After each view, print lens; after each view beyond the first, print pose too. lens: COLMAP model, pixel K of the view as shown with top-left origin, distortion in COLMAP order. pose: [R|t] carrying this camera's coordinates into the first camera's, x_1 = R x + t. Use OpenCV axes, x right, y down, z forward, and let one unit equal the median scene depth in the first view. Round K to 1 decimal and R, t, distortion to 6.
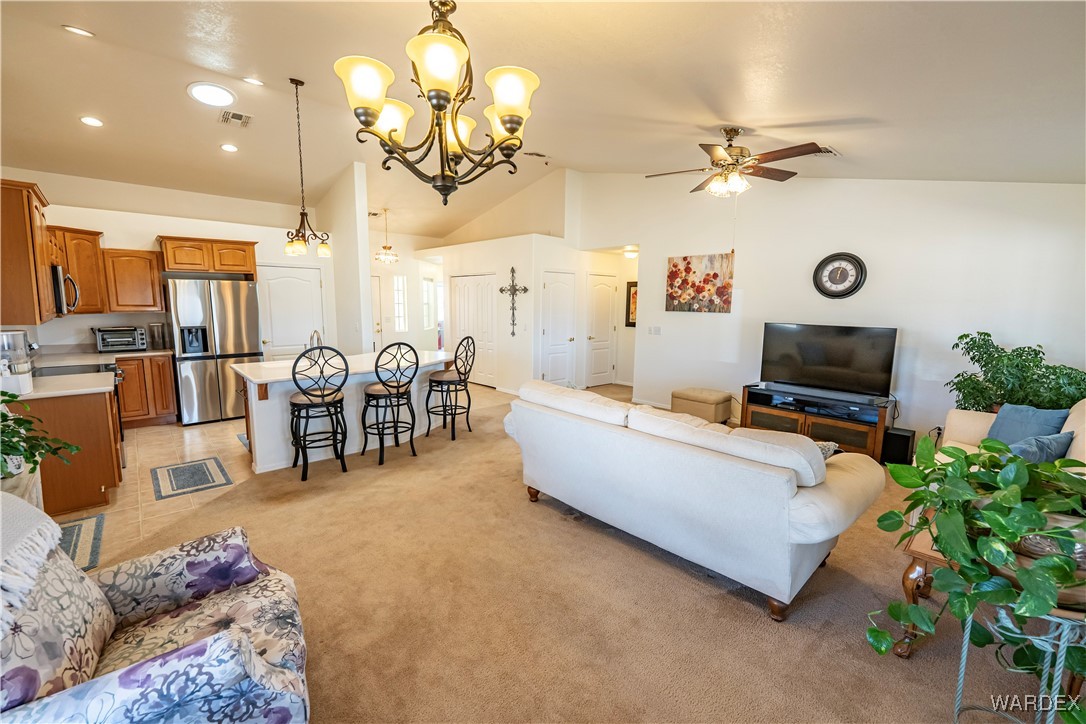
lens RADIAL K [[460.4, 0, 533.0], [0, 460.4, 360.5], [0, 0, 1]] dist [-0.000591, -0.000165]
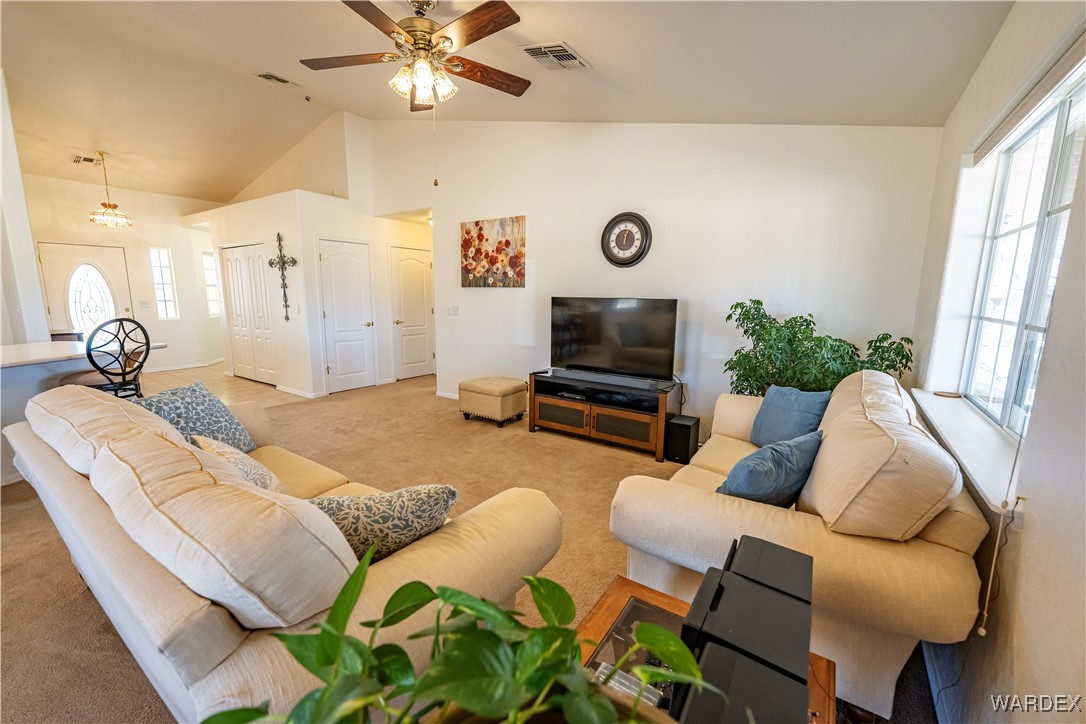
lens RADIAL K [[437.1, 0, 543.0], [0, 437.1, 362.0], [0, 0, 1]] dist [0.000706, 0.000230]
pose [[0.972990, -0.038300, 0.227648, 0.268299], [0.031528, 0.998948, 0.033311, 0.008318], [-0.228685, -0.025234, 0.973173, 0.199697]]
